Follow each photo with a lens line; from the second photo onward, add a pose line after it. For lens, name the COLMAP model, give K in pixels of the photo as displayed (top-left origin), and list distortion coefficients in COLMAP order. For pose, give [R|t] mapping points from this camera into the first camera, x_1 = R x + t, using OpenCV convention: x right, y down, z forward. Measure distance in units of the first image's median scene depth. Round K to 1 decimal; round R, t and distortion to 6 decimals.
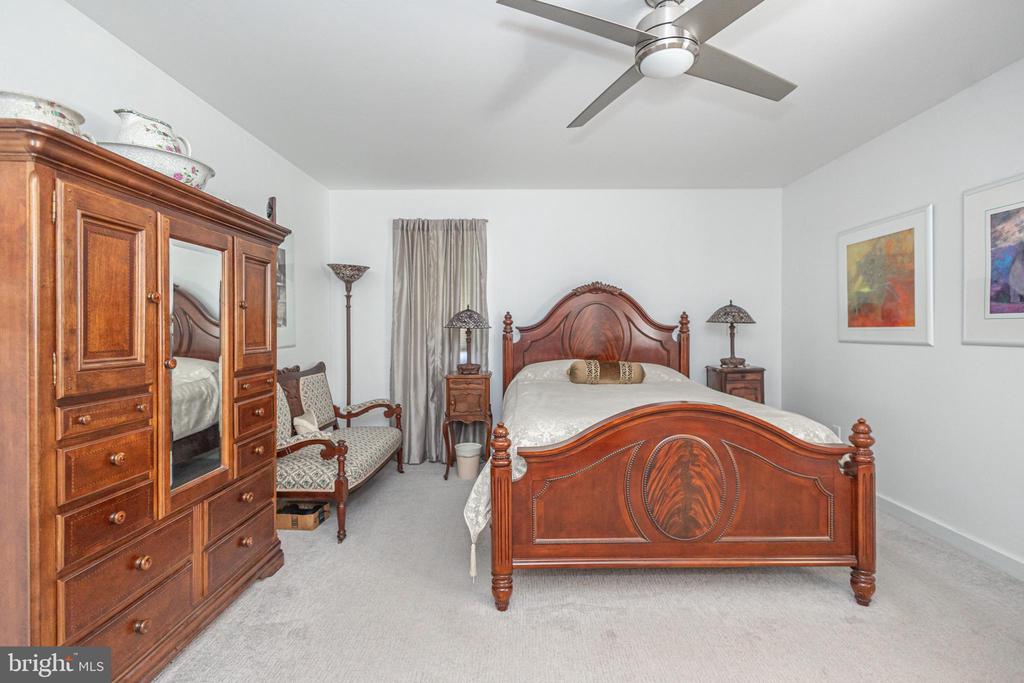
lens RADIAL K [[482.2, 0, 517.8], [0, 482.2, 338.7], [0, 0, 1]] dist [0.009965, -0.005484]
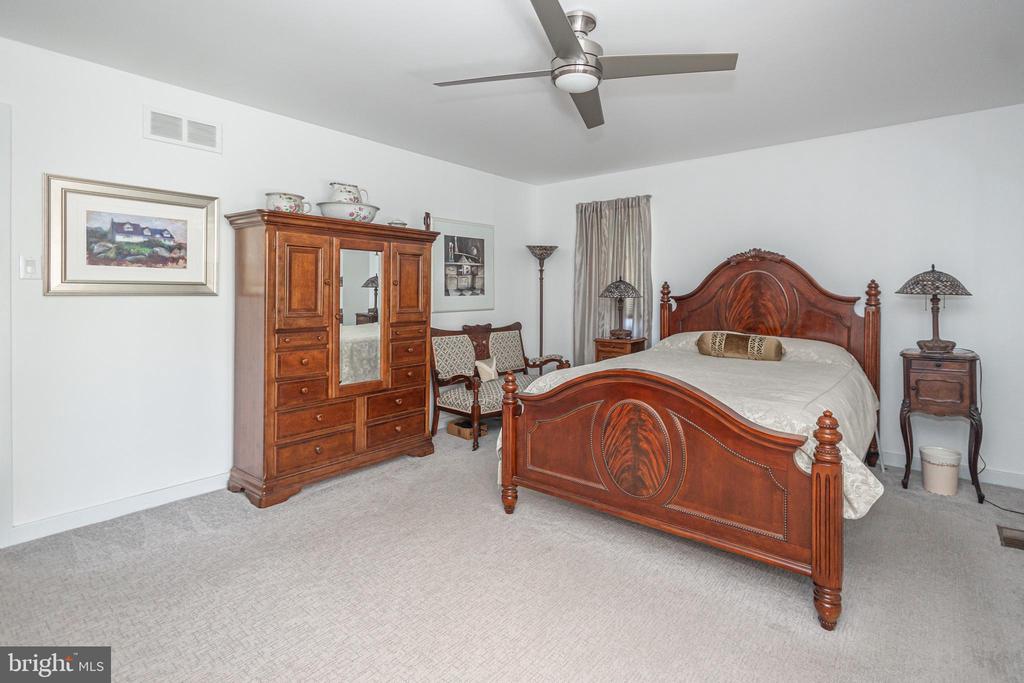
lens RADIAL K [[481.5, 0, 513.5], [0, 481.5, 301.3], [0, 0, 1]] dist [0.001735, 0.000240]
pose [[0.776772, 0.016510, -0.629566, 0.750897], [-0.019721, 0.999804, 0.001888, -0.018554], [0.629473, 0.010950, 0.776945, -0.017676]]
